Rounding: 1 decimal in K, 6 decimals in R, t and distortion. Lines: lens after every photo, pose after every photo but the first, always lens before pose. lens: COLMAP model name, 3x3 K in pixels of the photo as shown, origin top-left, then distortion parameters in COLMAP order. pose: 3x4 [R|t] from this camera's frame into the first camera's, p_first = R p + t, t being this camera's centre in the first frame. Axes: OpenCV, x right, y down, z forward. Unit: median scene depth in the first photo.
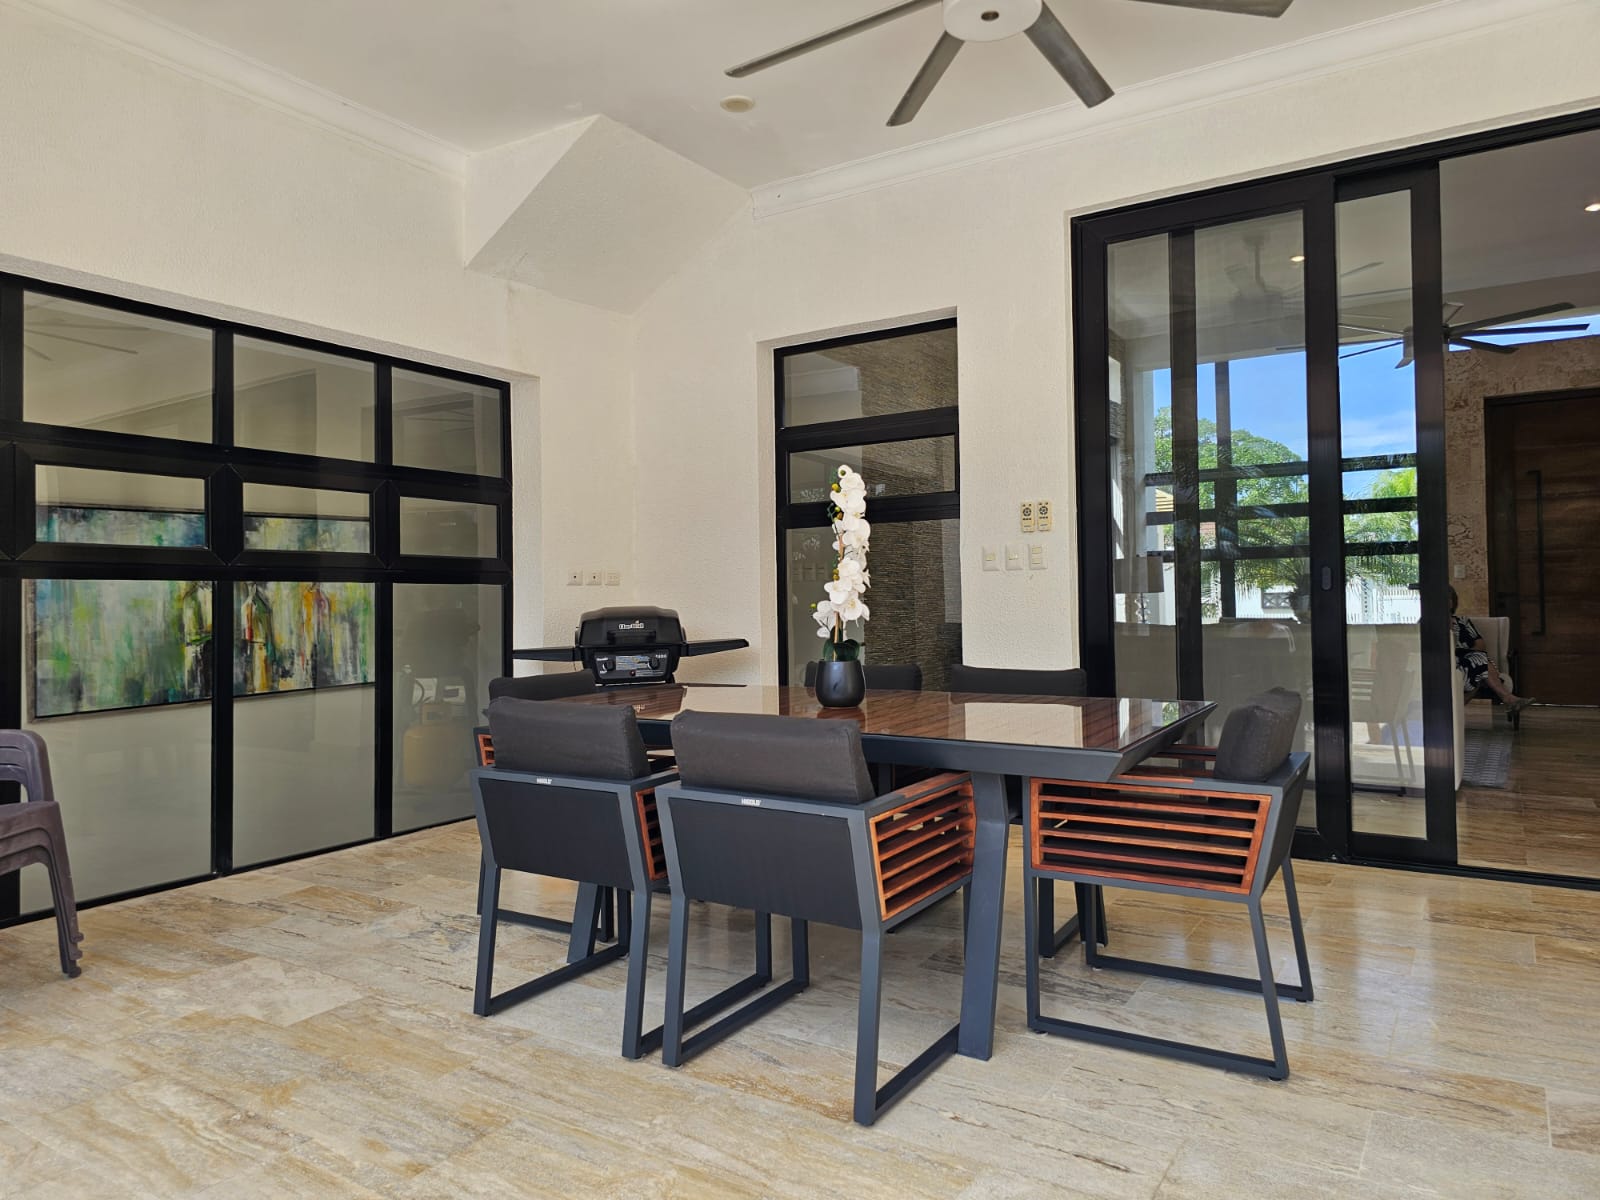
lens RADIAL K [[1076.9, 0, 800.8], [0, 1076.9, 568.9], [0, 0, 1]] dist [0.042731, -0.038794]
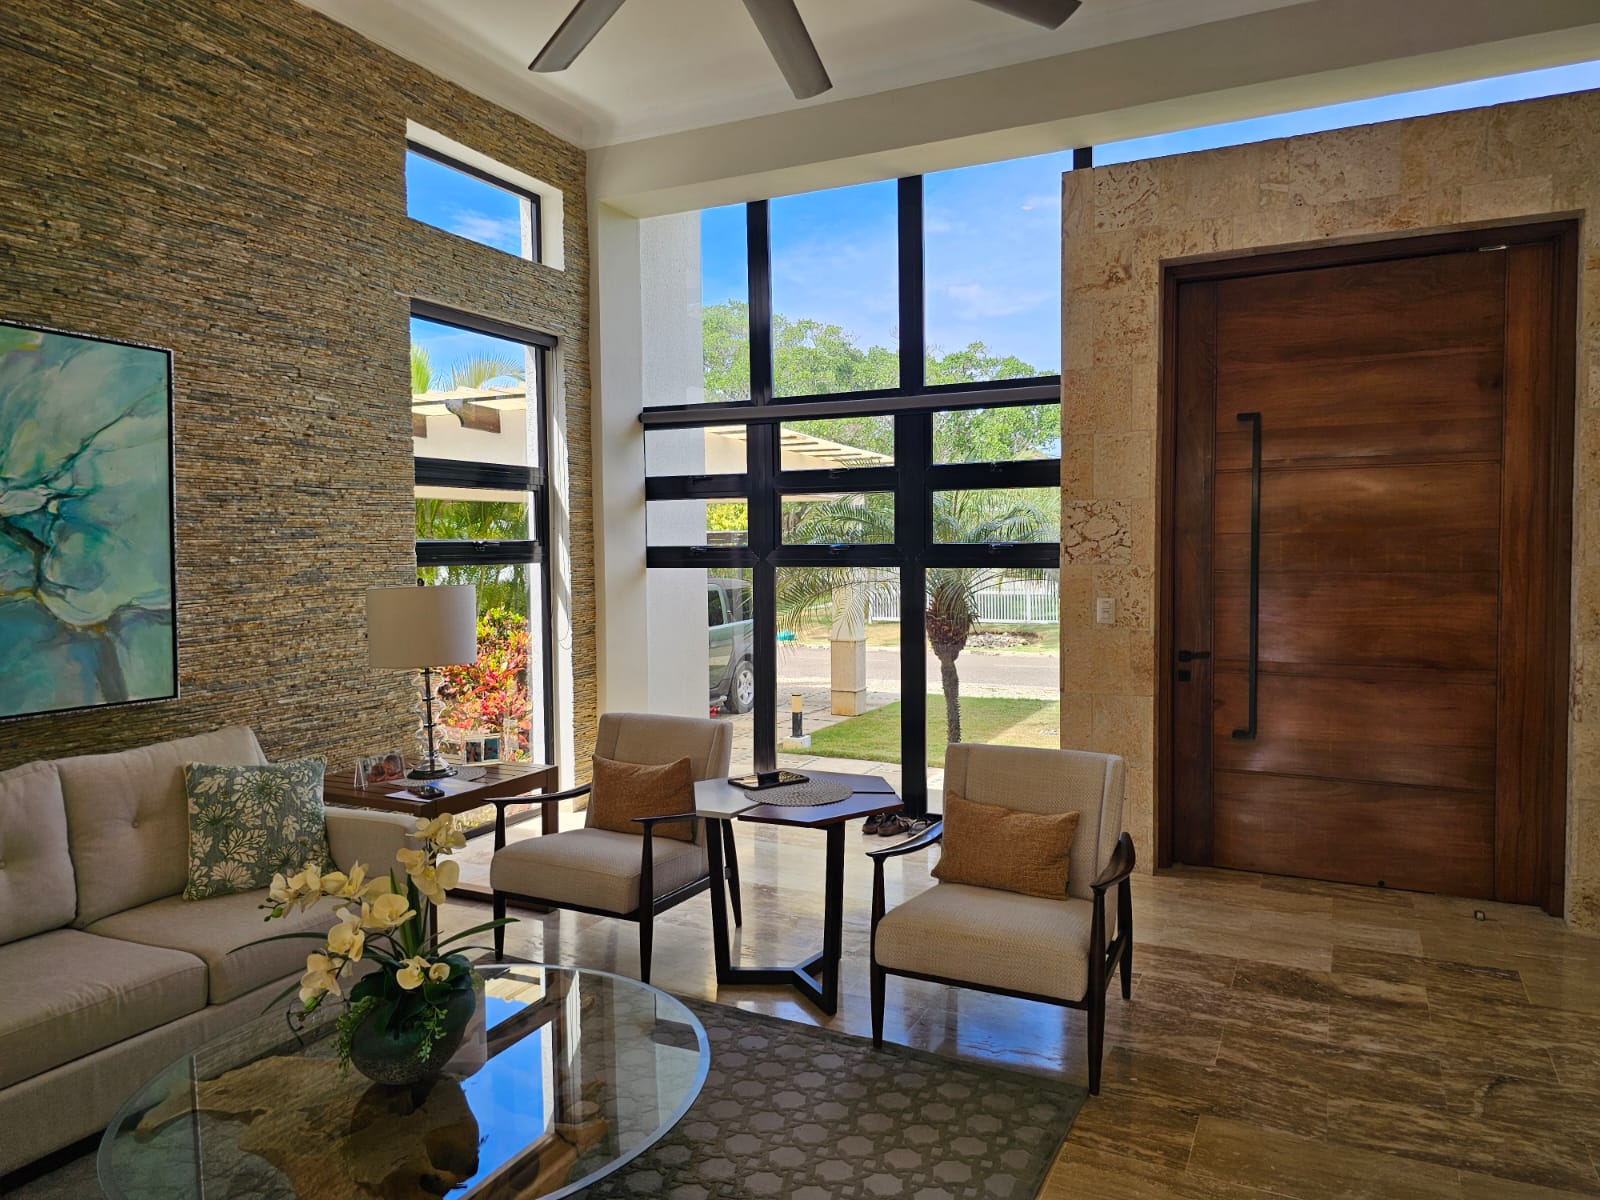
lens RADIAL K [[1076.9, 0, 843.6], [0, 1076.9, 592.4], [0, 0, 1]] dist [0.042731, -0.038794]
pose [[0.993542, 0.003110, 0.113423, 0.428728], [-0.011279, 0.997380, 0.071455, -0.041069], [-0.112904, -0.072273, 0.990974, 0.517275]]
